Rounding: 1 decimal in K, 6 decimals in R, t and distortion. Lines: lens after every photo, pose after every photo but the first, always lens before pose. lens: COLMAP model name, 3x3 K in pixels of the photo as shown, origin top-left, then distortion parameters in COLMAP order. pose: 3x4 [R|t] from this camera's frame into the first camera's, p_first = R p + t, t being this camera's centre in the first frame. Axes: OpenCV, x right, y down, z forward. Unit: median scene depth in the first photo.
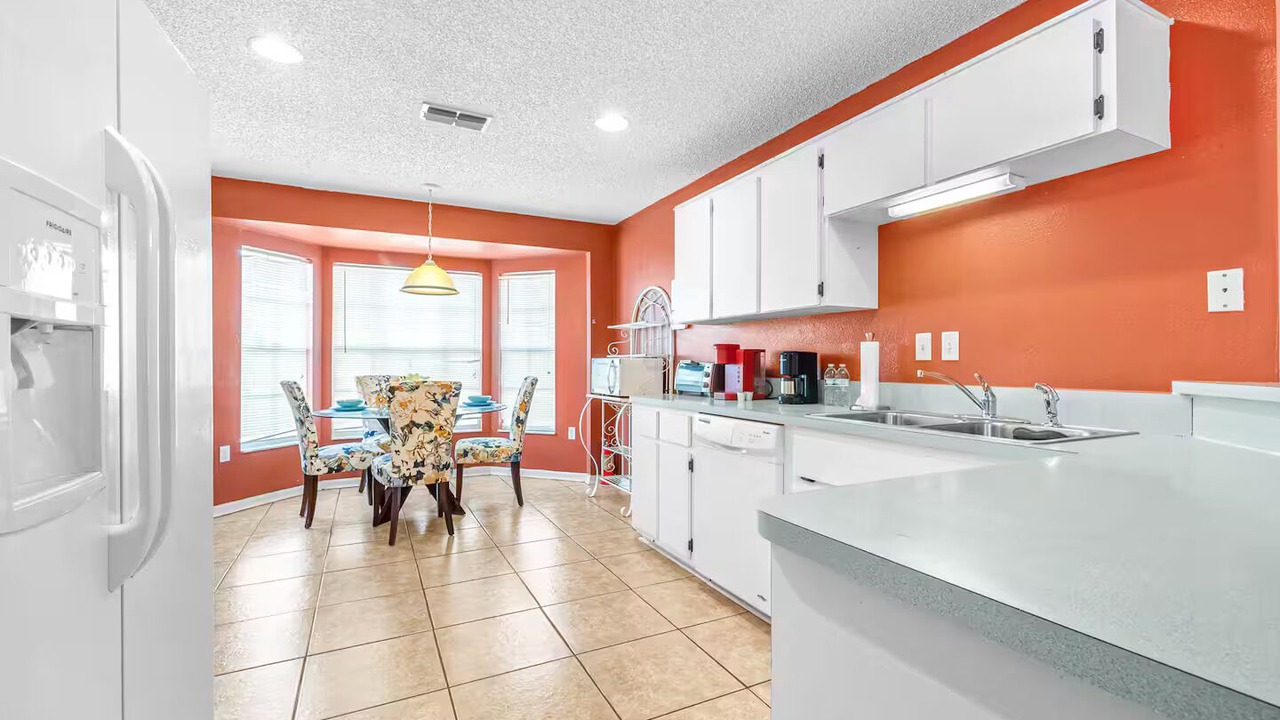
lens RADIAL K [[553.2, 0, 642.7], [0, 553.2, 364.1], [0, 0, 1]] dist [0.002230, 0.000499]
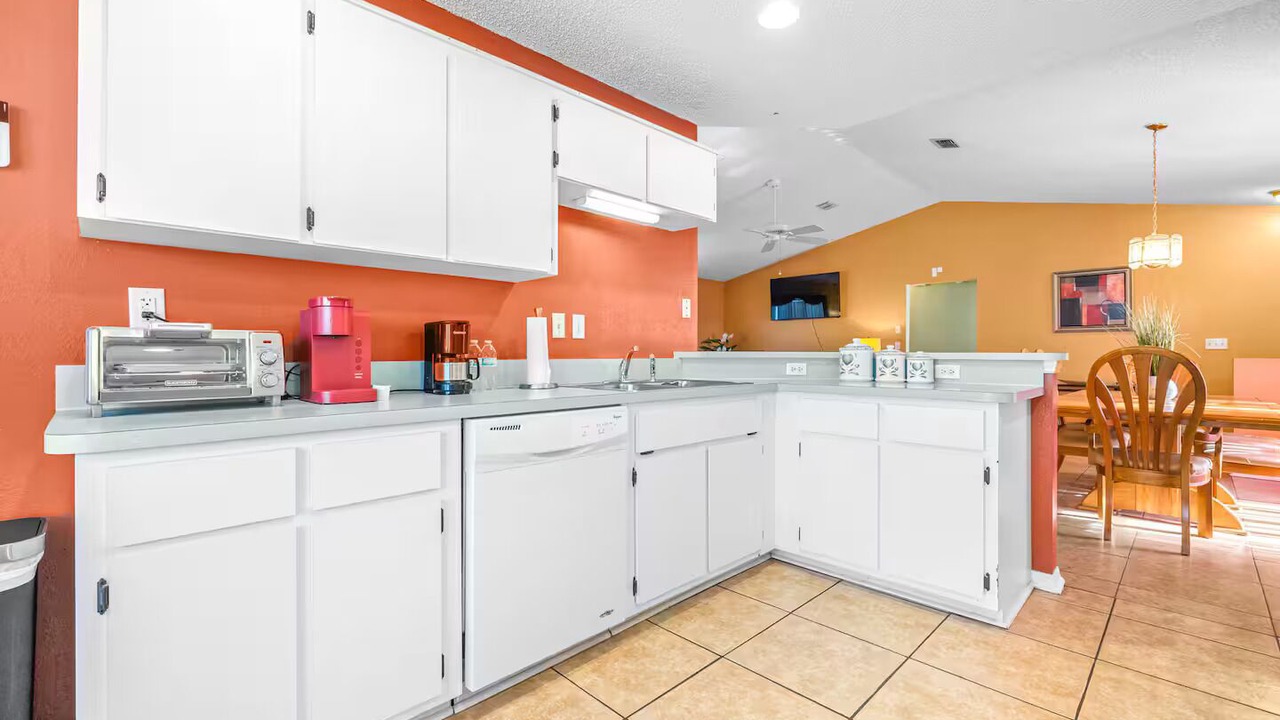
lens RADIAL K [[553.2, 0, 644.0], [0, 553.2, 354.2], [0, 0, 1]] dist [0.002230, 0.000499]
pose [[-0.313948, -0.004592, 0.949429, -0.579867], [0.002012, 0.999983, 0.005502, 0.019331], [-0.949438, 0.003638, -0.313934, 1.158351]]
